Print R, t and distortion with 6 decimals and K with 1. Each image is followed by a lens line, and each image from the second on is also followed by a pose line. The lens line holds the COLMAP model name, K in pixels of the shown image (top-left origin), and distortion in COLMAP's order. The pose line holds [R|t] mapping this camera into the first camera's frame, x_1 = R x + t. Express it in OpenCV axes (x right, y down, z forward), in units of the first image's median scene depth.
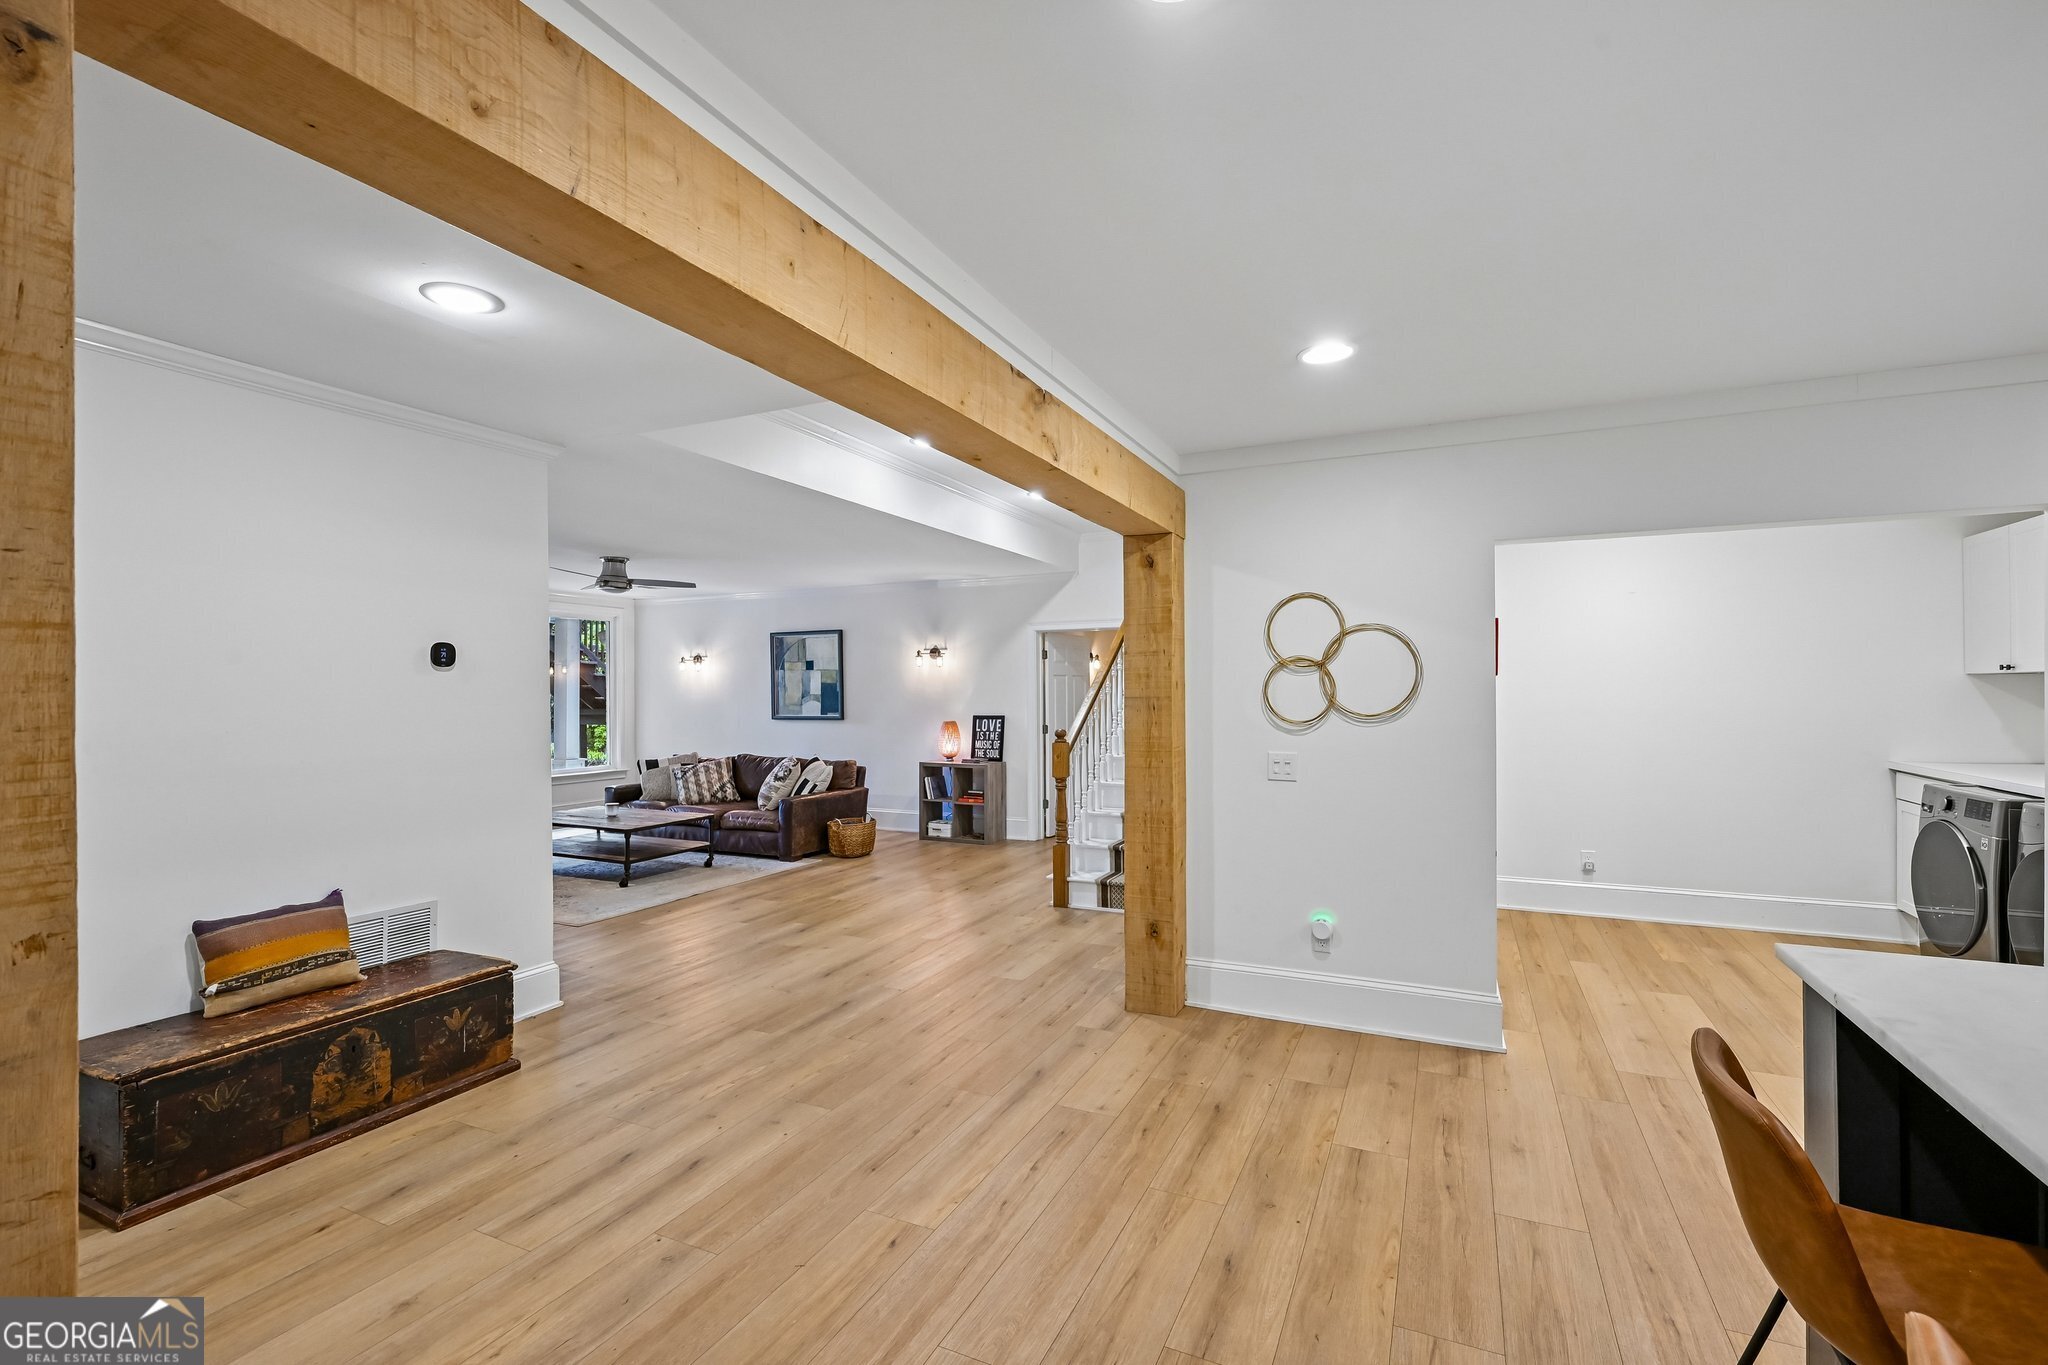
lens RADIAL K [[895.0, 0, 1026.3], [0, 895.0, 683.0], [0, 0, 1]] dist [-0.002422, 0.000074]
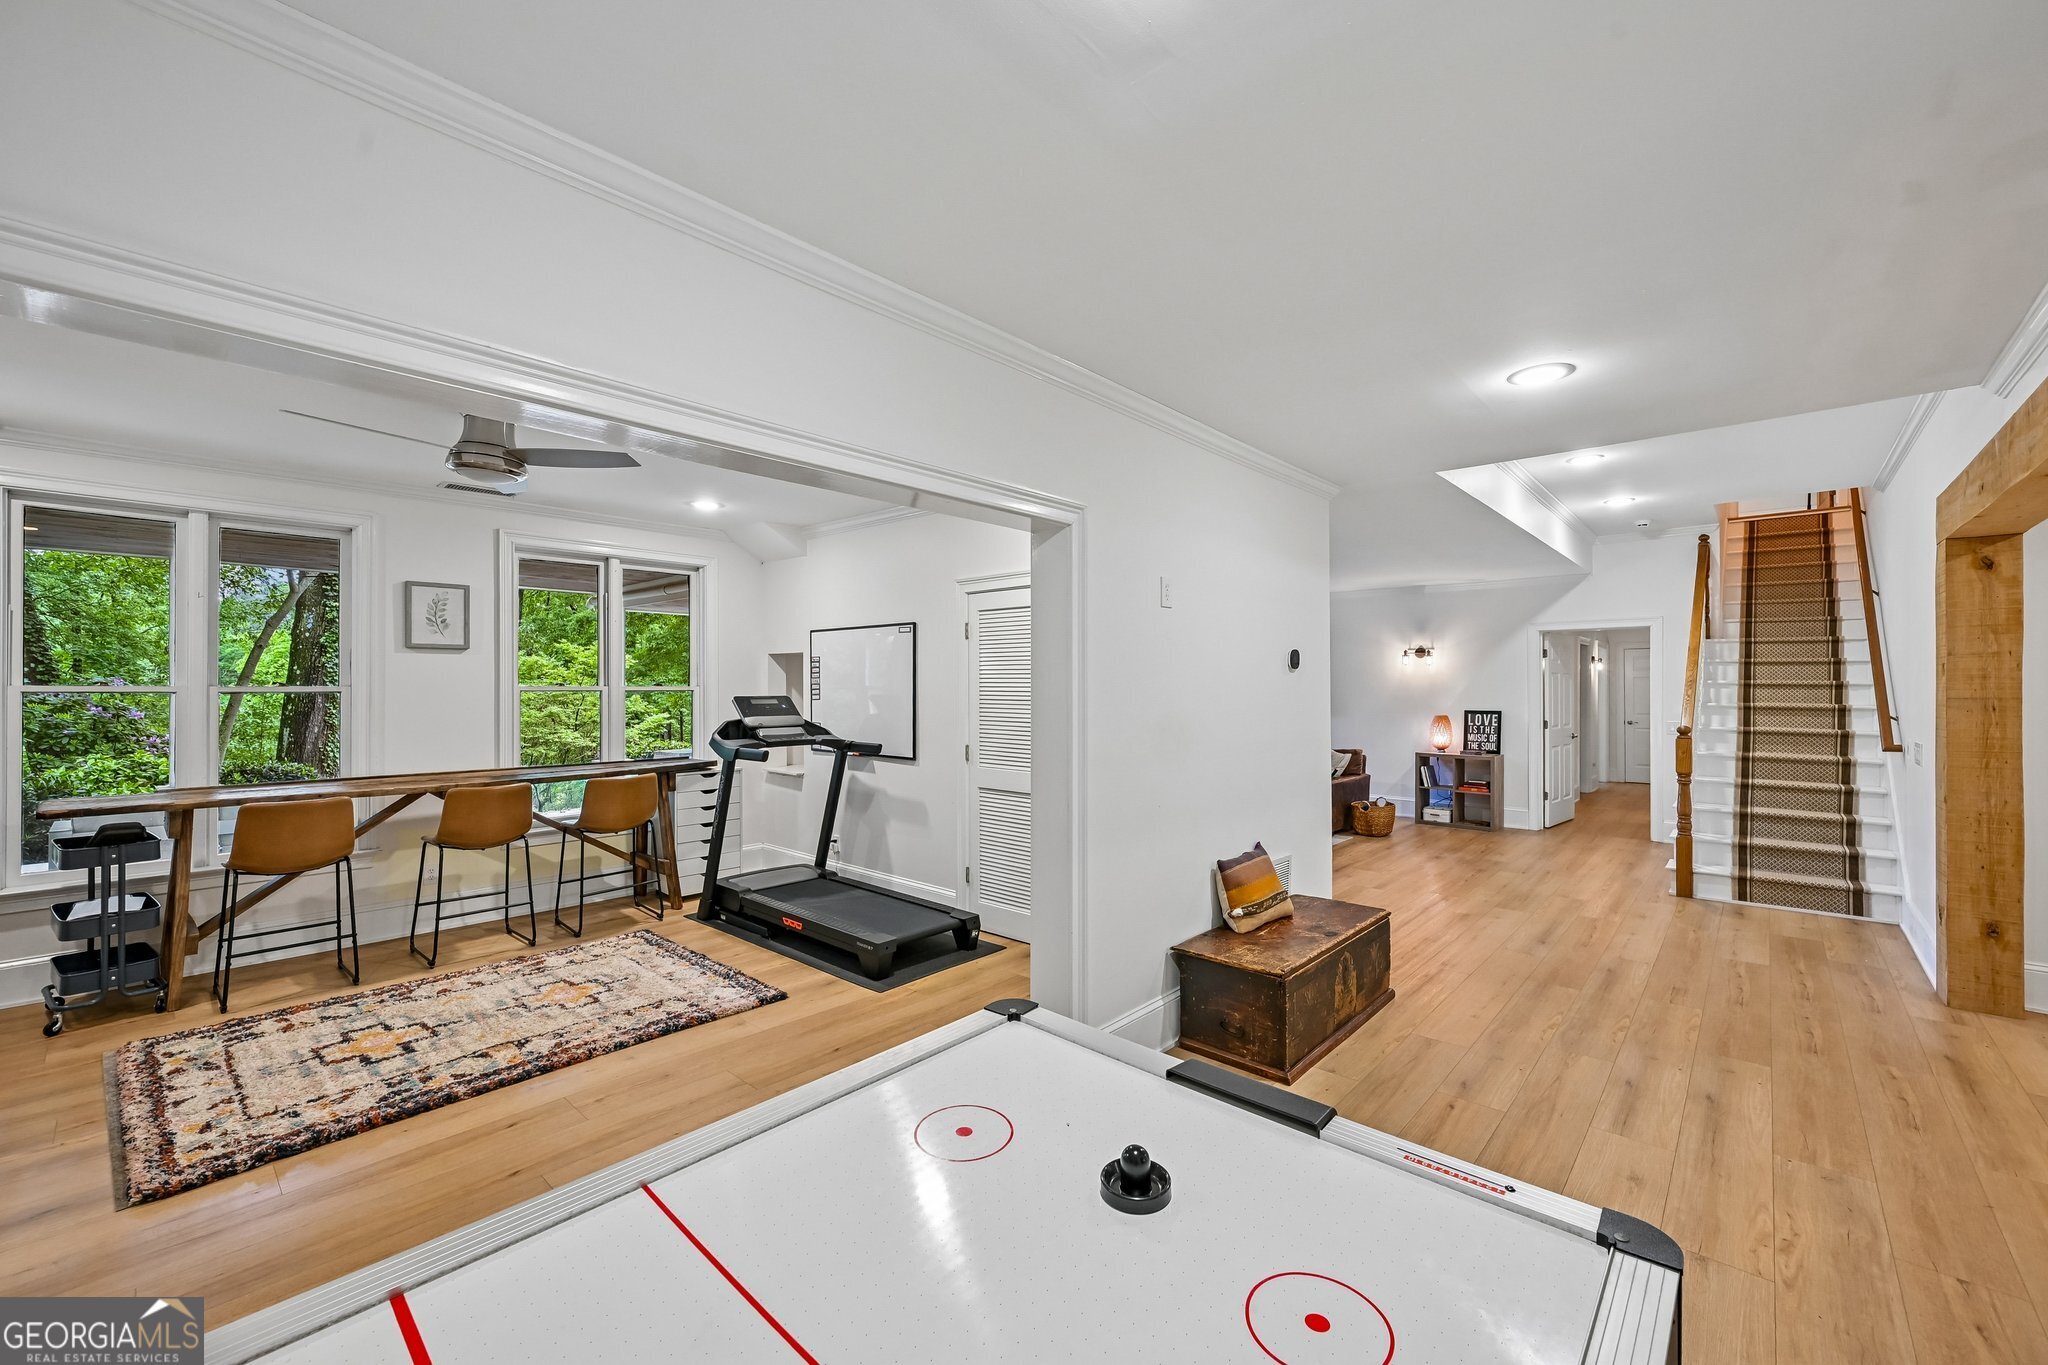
lens RADIAL K [[805.1, 0, 1031.3], [0, 805.1, 680.5], [0, 0, 1]] dist [-0.003000, -0.000253]
pose [[0.955410, 0.002653, -0.295271, -0.637803], [-0.001606, 0.999992, 0.003790, -0.005899], [0.295278, -0.003146, 0.955406, -0.180019]]
